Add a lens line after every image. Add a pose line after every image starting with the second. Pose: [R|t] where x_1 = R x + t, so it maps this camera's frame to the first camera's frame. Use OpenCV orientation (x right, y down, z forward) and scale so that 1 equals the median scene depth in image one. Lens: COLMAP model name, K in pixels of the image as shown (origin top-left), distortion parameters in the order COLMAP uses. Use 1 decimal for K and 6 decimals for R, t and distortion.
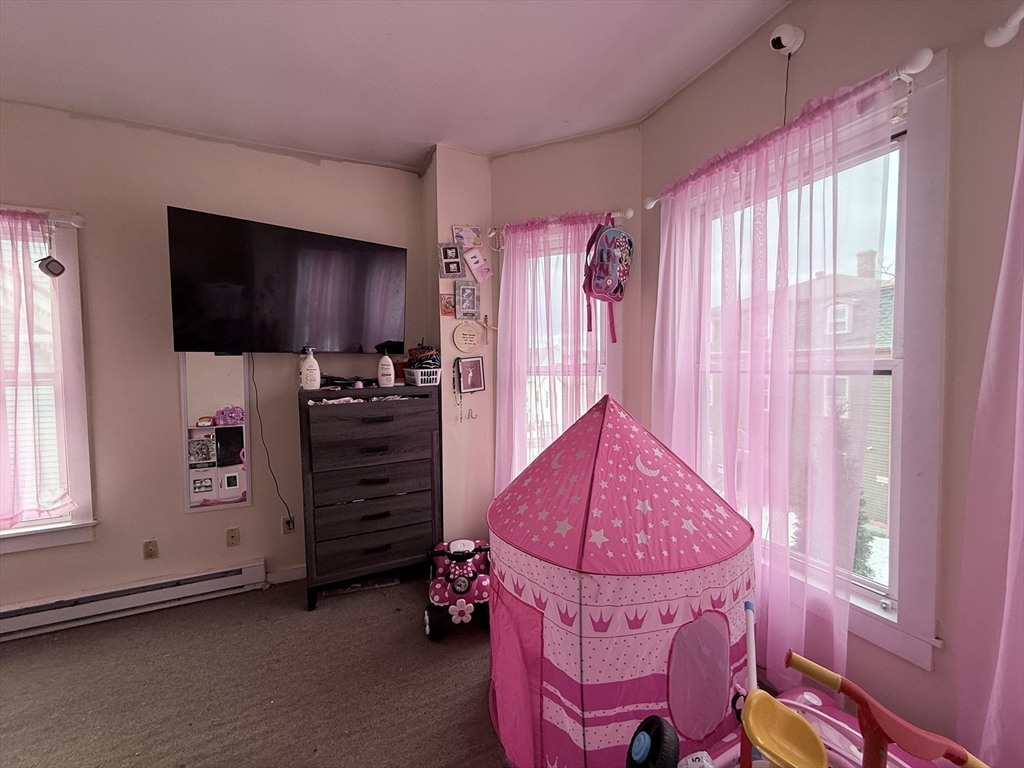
lens RADIAL K [[406.7, 0, 510.1], [0, 406.7, 386.1], [0, 0, 1]] dist [-0.002830, 0.000283]
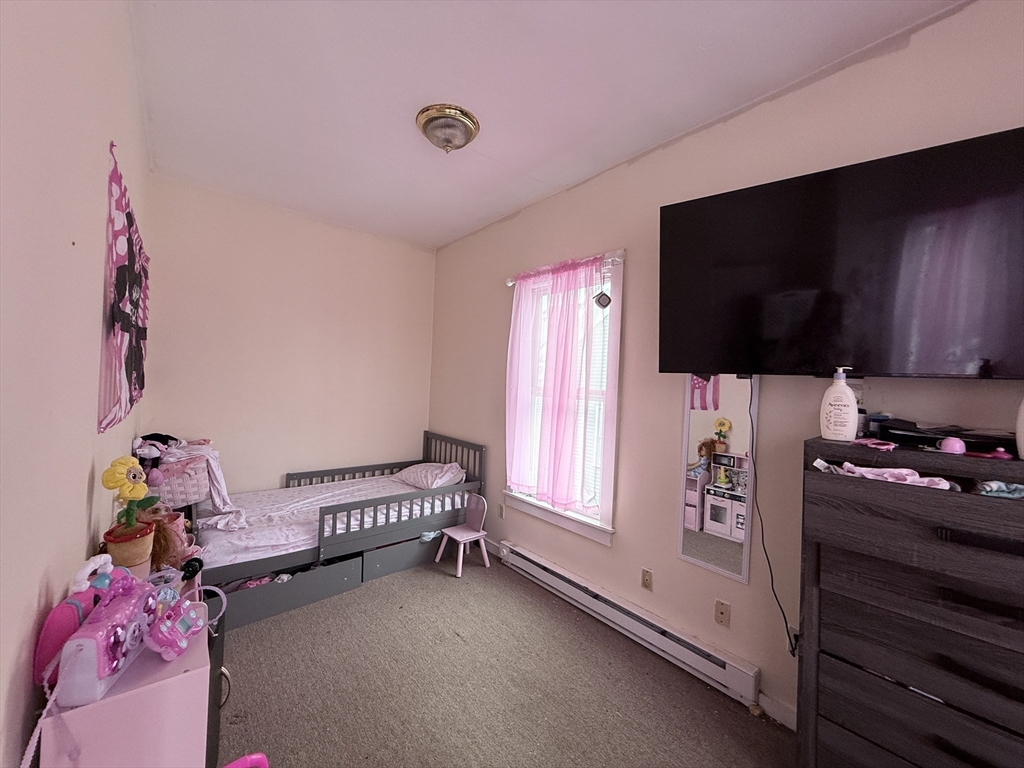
lens RADIAL K [[406.7, 0, 505.3], [0, 406.7, 383.2], [0, 0, 1]] dist [-0.002830, 0.000283]
pose [[0.243903, 0.026726, -0.969431, -0.053155], [-0.082487, 0.996569, 0.006721, -0.036447], [0.966285, 0.078326, 0.245271, 0.405140]]
